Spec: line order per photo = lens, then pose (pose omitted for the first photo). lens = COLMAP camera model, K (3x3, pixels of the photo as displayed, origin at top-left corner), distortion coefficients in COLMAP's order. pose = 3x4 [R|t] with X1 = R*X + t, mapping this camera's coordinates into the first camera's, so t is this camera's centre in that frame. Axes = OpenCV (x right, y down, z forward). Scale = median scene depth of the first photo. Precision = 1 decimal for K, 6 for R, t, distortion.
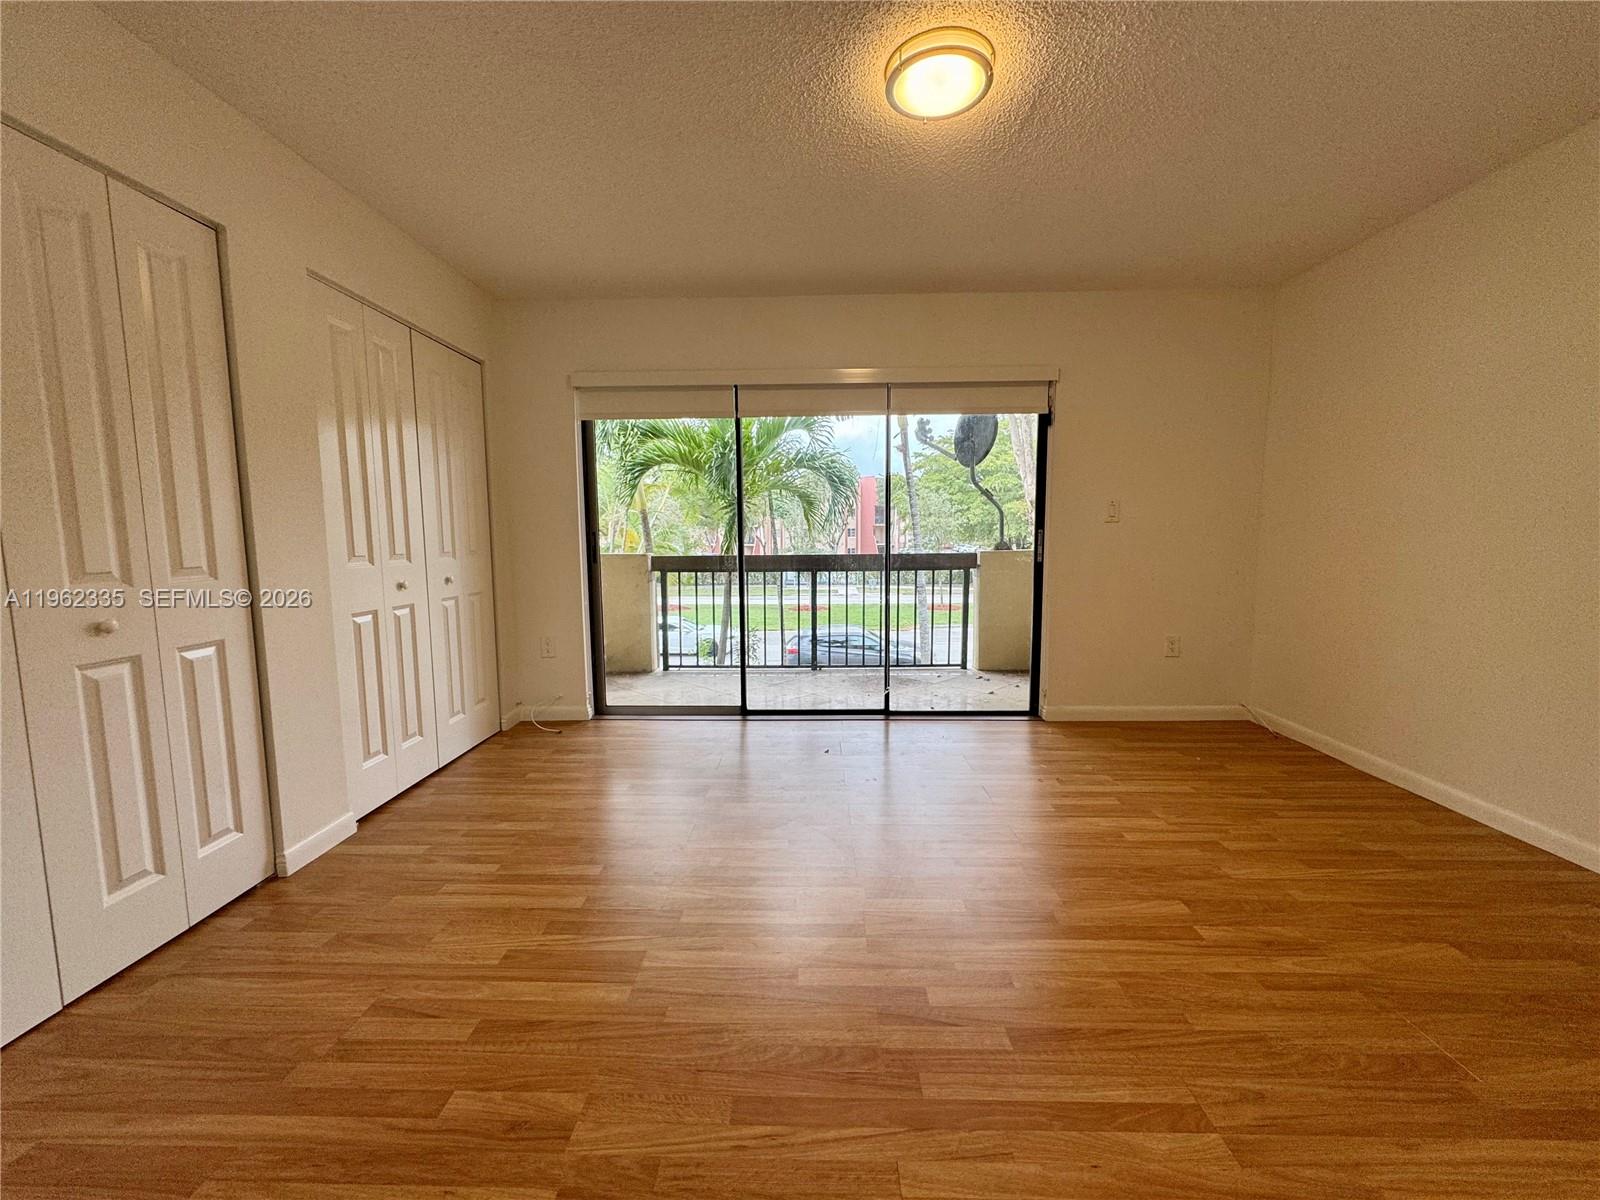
lens RADIAL K [[638.7, 0, 799.5], [0, 638.7, 597.7], [0, 0, 1]] dist [-0.003344, 0.000447]
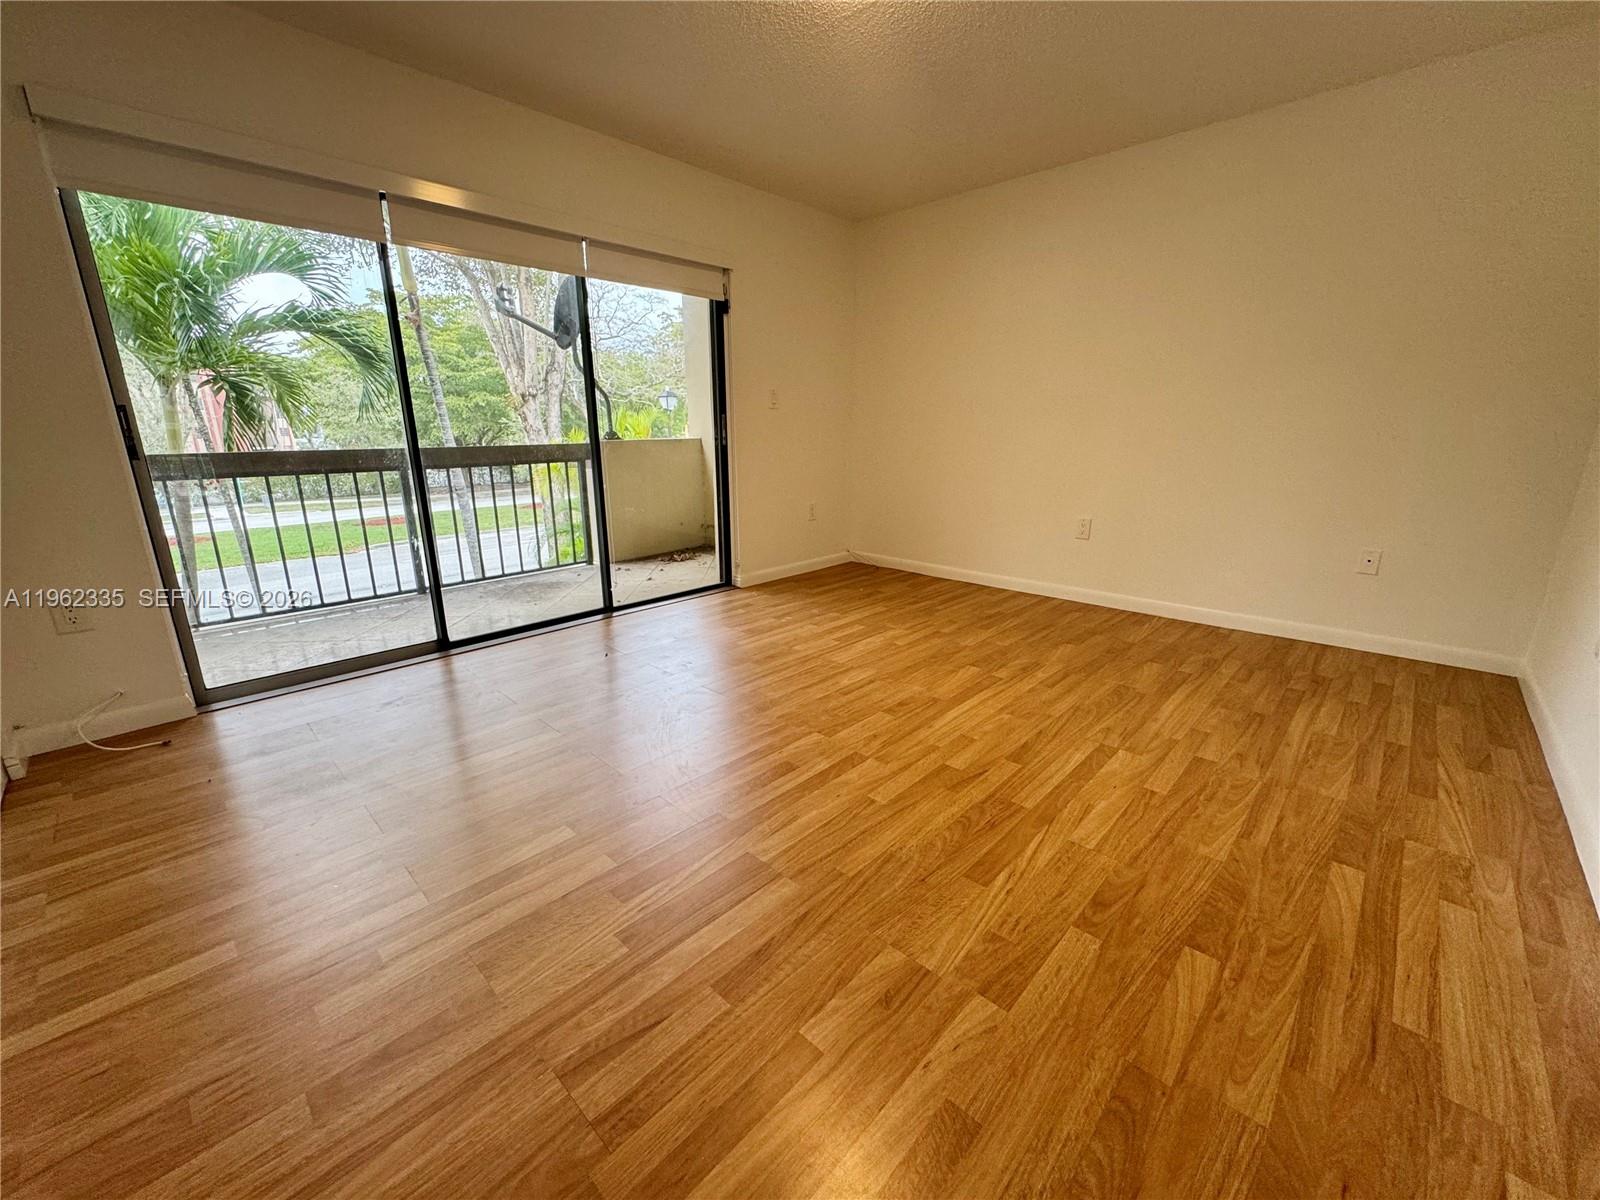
lens RADIAL K [[641.5, 0, 799.4], [0, 641.5, 592.8], [0, 0, 1]] dist [-0.001759, 0.000238]
pose [[0.671976, -0.180584, 0.718219, -0.588613], [0.076788, 0.981577, 0.174957, 0.014799], [-0.736581, -0.062417, 0.673463, 0.244694]]
